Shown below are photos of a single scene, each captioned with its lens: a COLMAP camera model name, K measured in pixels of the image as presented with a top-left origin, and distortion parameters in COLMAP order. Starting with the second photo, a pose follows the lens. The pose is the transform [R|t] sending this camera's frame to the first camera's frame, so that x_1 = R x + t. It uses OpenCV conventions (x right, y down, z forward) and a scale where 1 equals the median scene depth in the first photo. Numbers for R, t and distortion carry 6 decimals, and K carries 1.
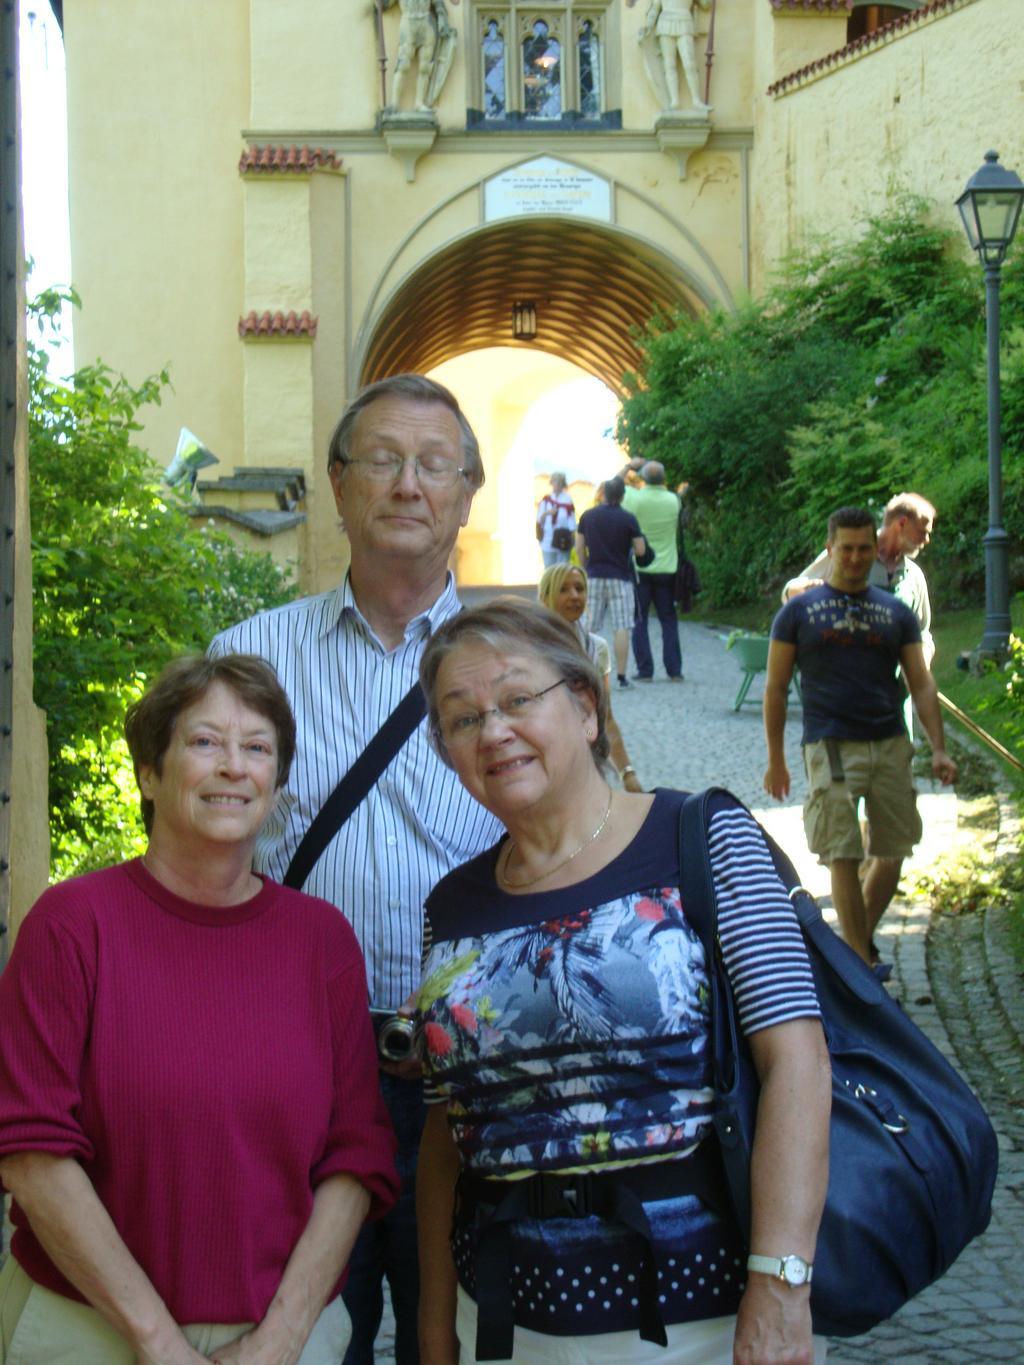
lens RADIAL K [[2842.0, 0, 513.3], [0, 2842.0, 682.8], [0, 0, 1]] dist [0.091976, 0.000000]
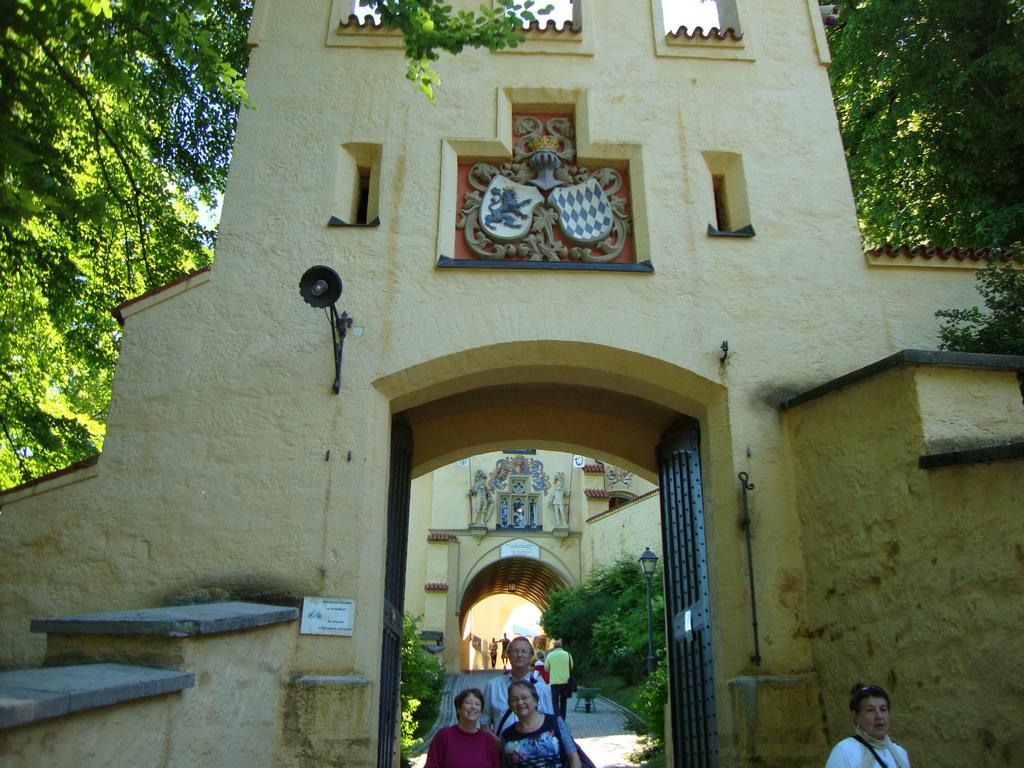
lens RADIAL K [[968.3, 0, 511.1], [0, 968.3, 388.9], [0, 0, 1]] dist [-0.138426, 0.000000]
pose [[0.999767, 0.021356, 0.003282, -0.006129], [-0.019253, 0.949438, -0.313364, 0.002769], [-0.009809, 0.313228, 0.949627, -0.128418]]
